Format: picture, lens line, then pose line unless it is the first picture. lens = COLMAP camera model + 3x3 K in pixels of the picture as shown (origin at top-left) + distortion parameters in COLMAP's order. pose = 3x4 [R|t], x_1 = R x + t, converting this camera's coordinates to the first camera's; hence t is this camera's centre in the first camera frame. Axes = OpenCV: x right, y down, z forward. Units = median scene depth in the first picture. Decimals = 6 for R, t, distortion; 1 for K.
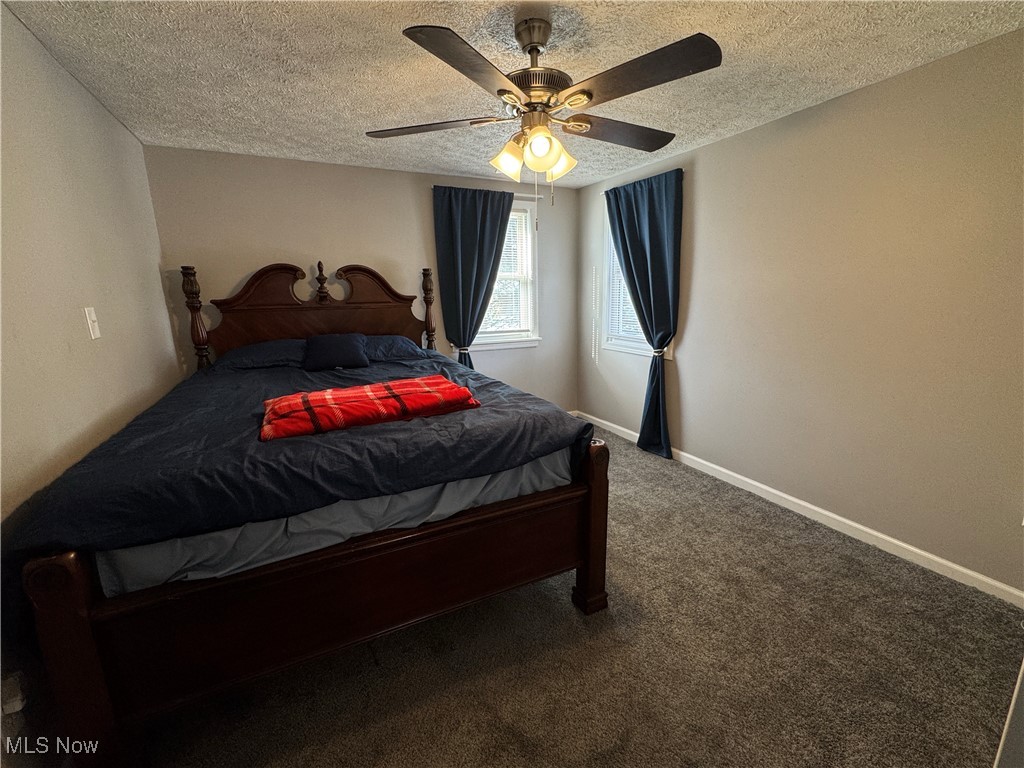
lens RADIAL K [[409.9, 0, 512.6], [0, 409.9, 386.2], [0, 0, 1]] dist [-0.001194, -0.000277]
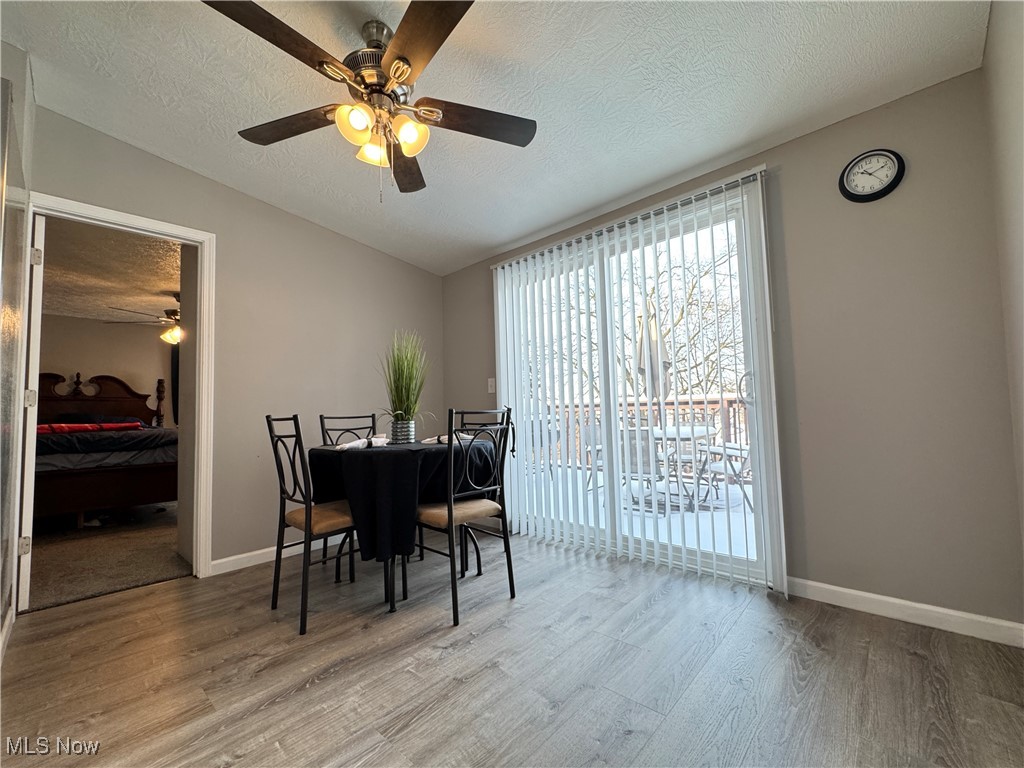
lens RADIAL K [[409.9, 0, 512.6], [0, 409.9, 386.2], [0, 0, 1]] dist [-0.001194, -0.000277]
pose [[0.936603, 0.022775, 0.349652, 0.630152], [0.080119, 0.957529, -0.276982, 0.366773], [-0.341110, 0.287436, 0.895000, -1.130813]]
